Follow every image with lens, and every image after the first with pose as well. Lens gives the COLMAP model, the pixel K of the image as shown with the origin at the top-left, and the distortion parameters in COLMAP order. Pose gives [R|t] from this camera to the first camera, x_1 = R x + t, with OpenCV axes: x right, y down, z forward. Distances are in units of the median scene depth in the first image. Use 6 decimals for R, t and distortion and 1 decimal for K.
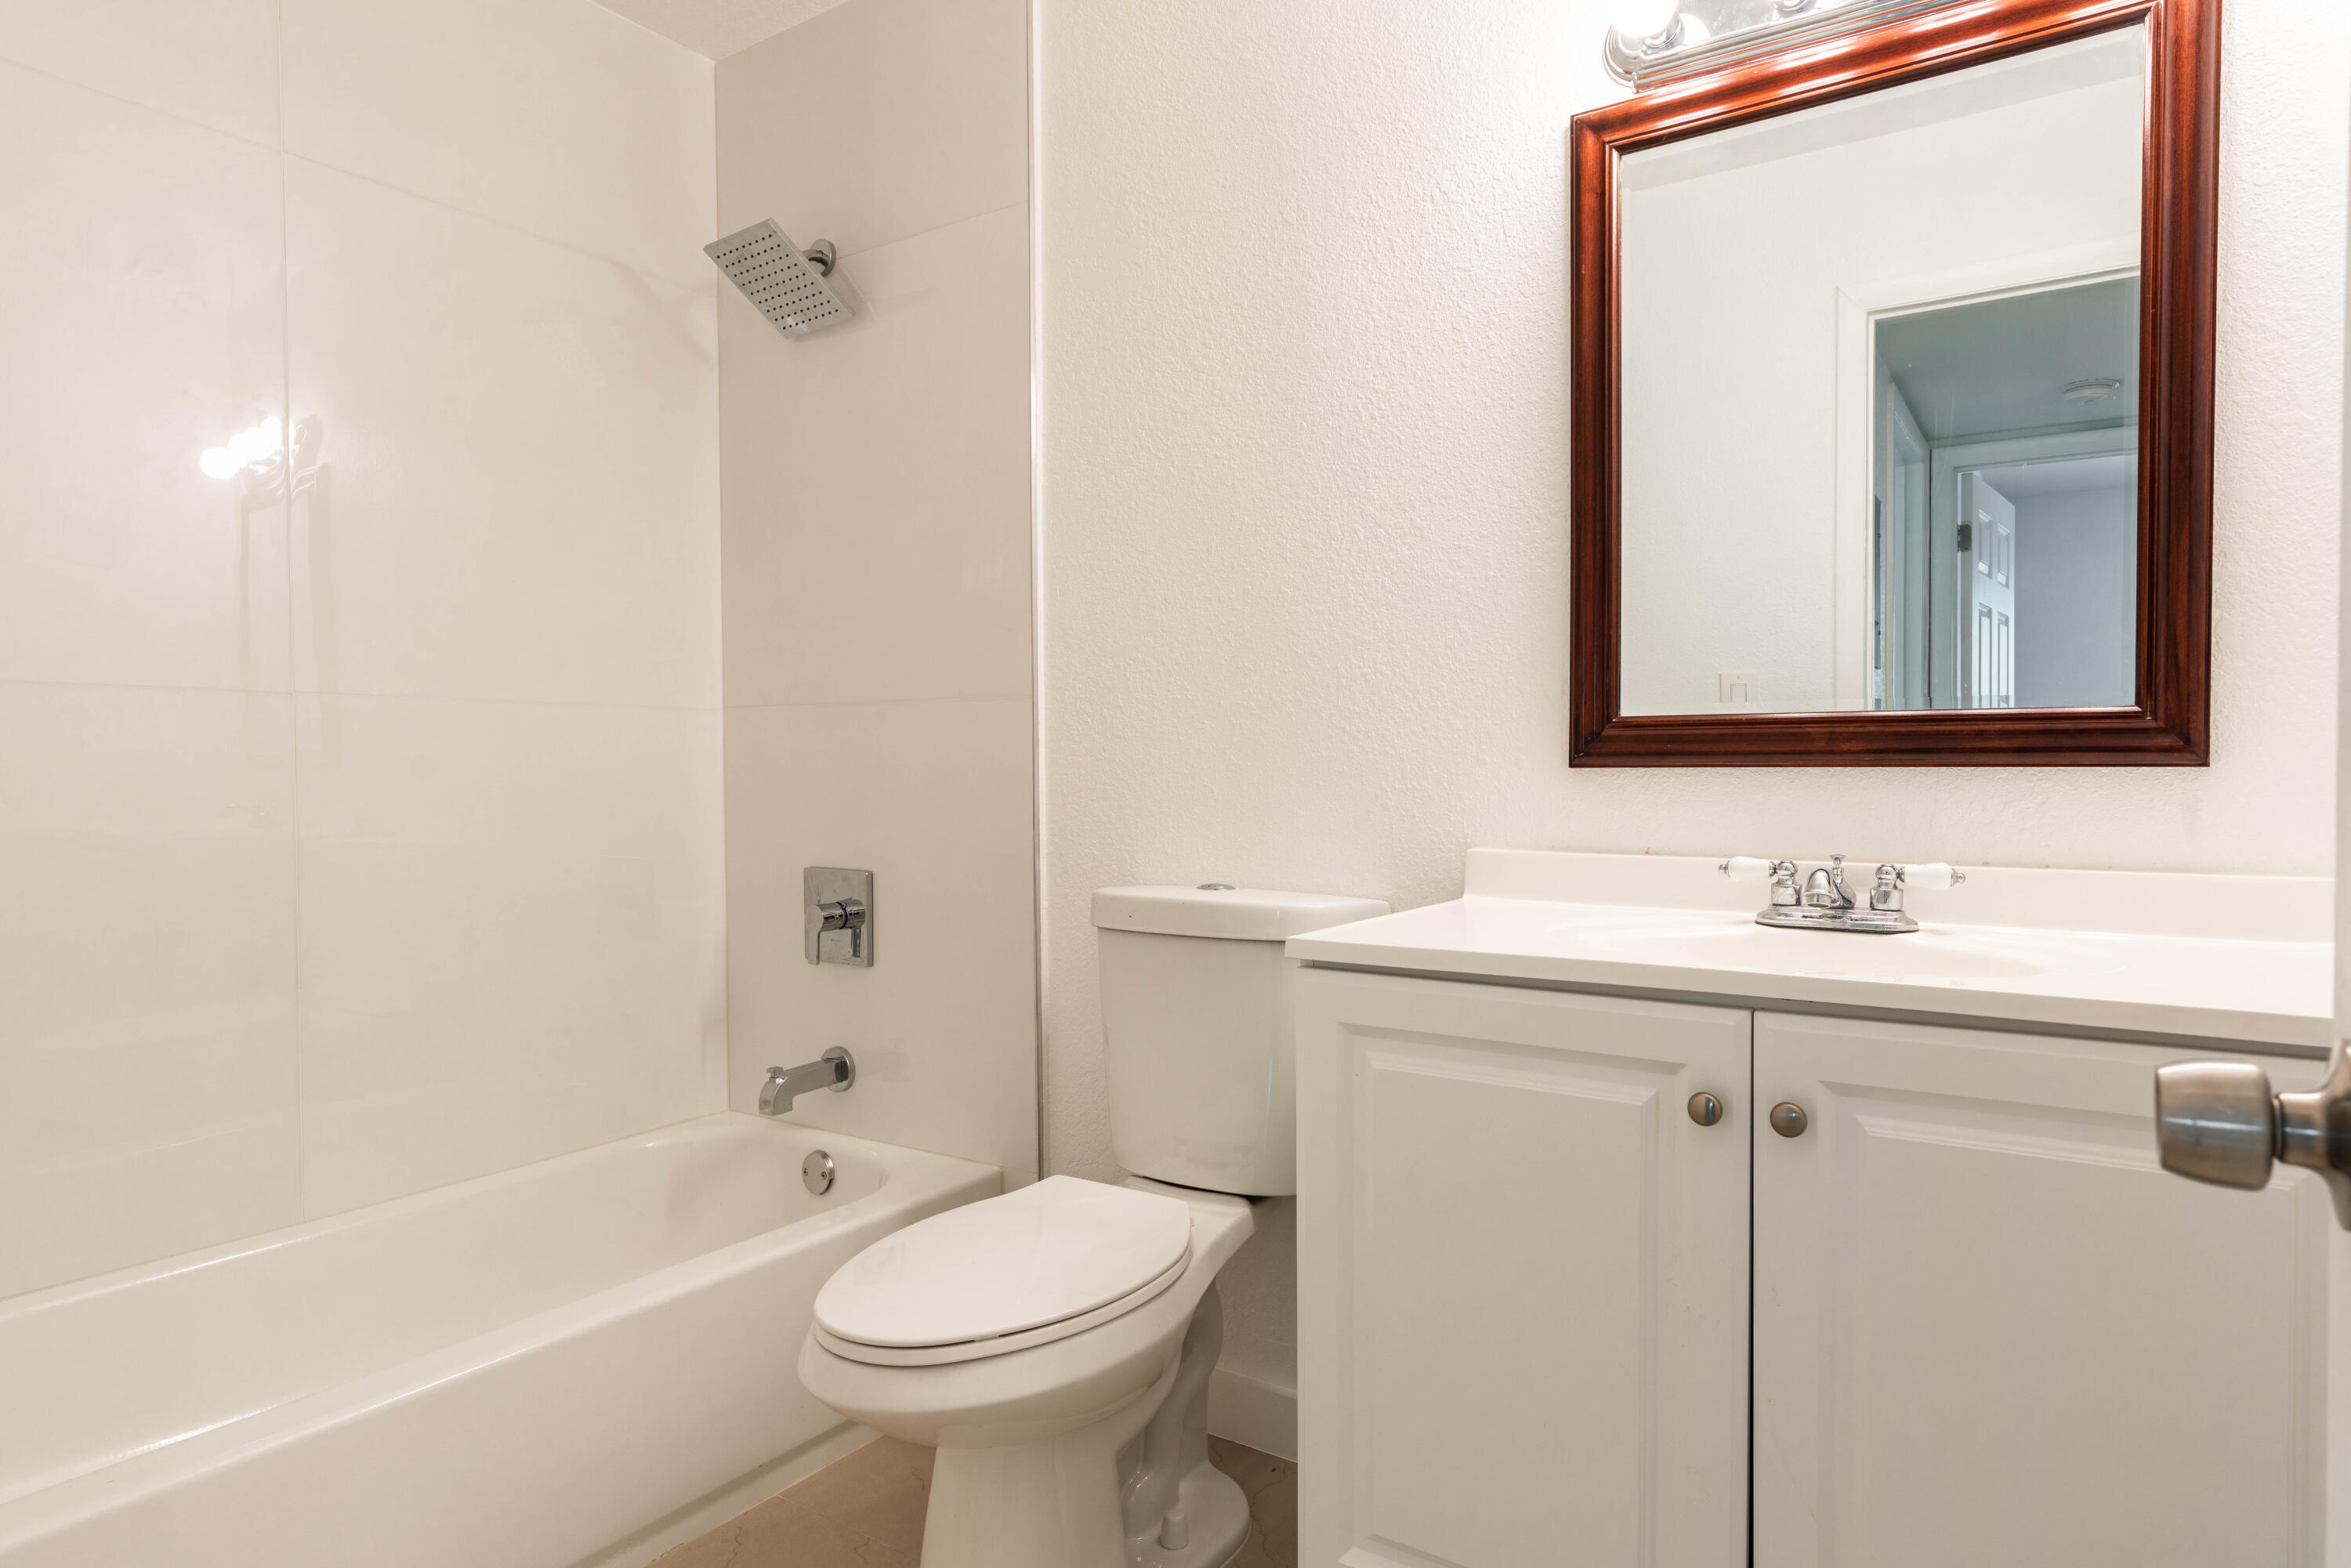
lens RADIAL K [[1301.6, 0, 1264.9], [0, 1301.6, 792.7], [0, 0, 1]] dist [-0.009853, -0.000267]
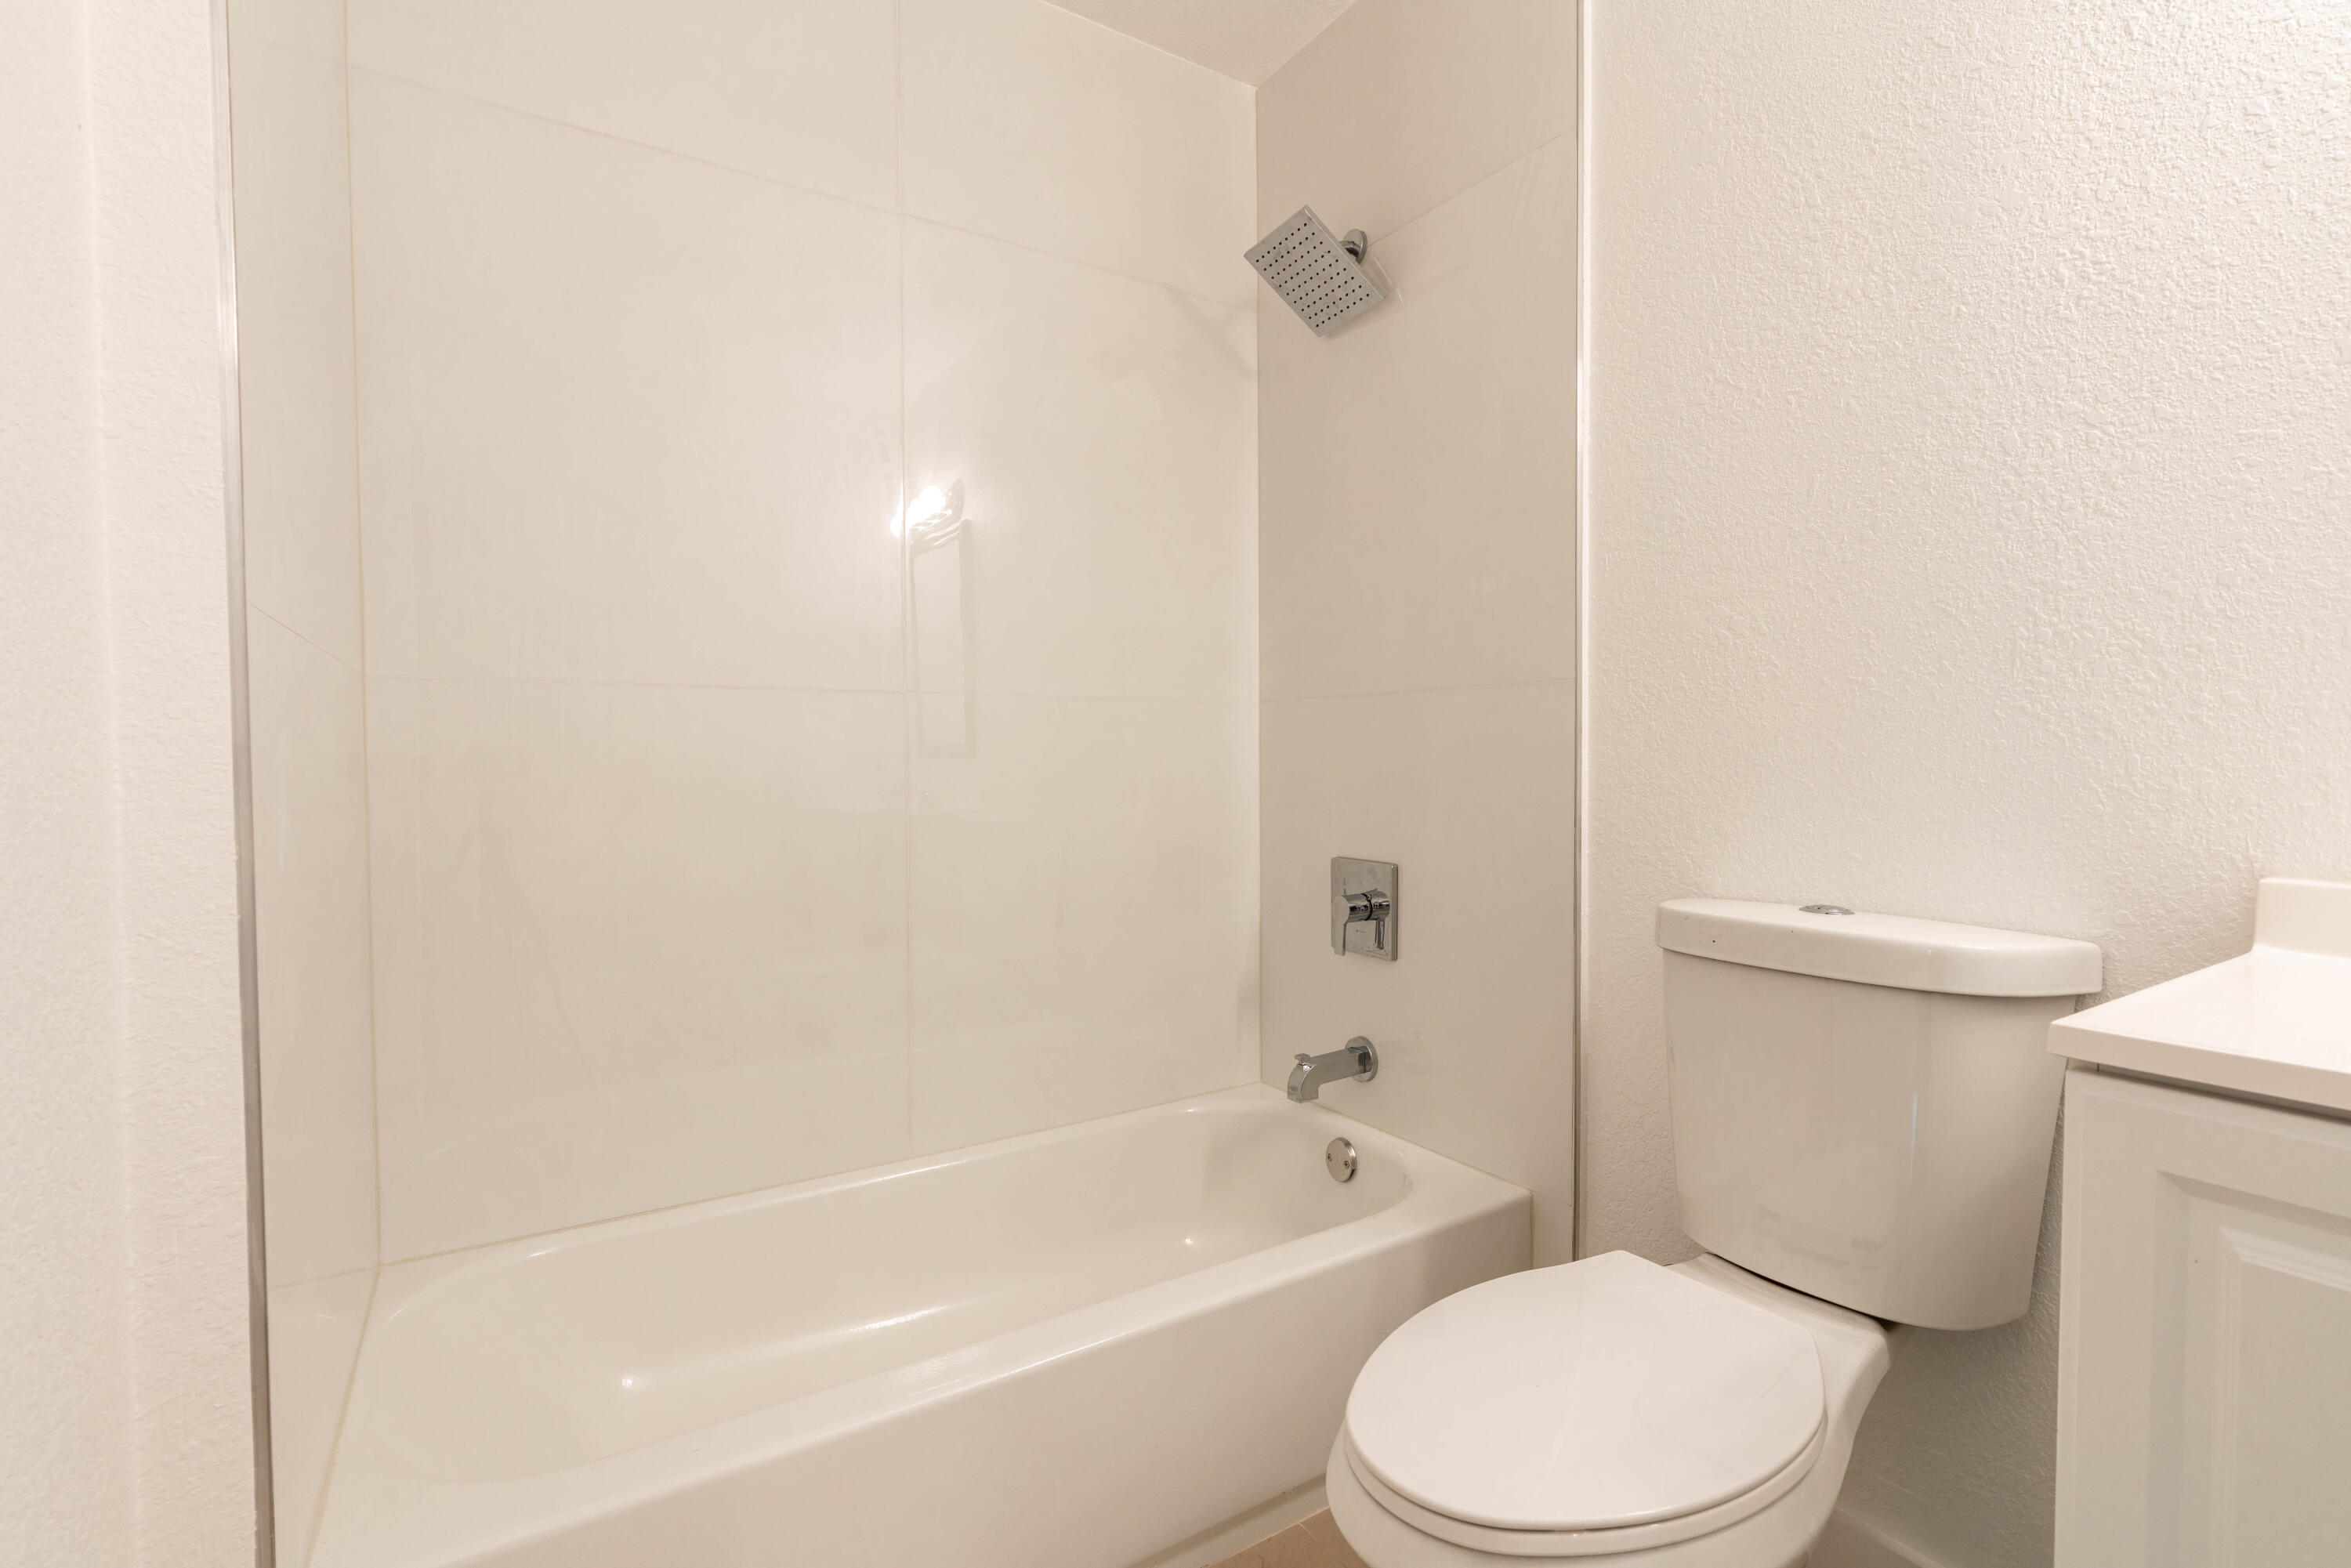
lens RADIAL K [[1084.3, 0, 1241.7], [0, 1084.3, 785.0], [0, 0, 1]] dist [0.000724, -0.000093]
pose [[0.914267, 0.011041, -0.404962, -0.080048], [-0.009183, 0.999937, 0.006529, -0.003909], [0.405008, -0.002250, 0.914310, 0.207733]]
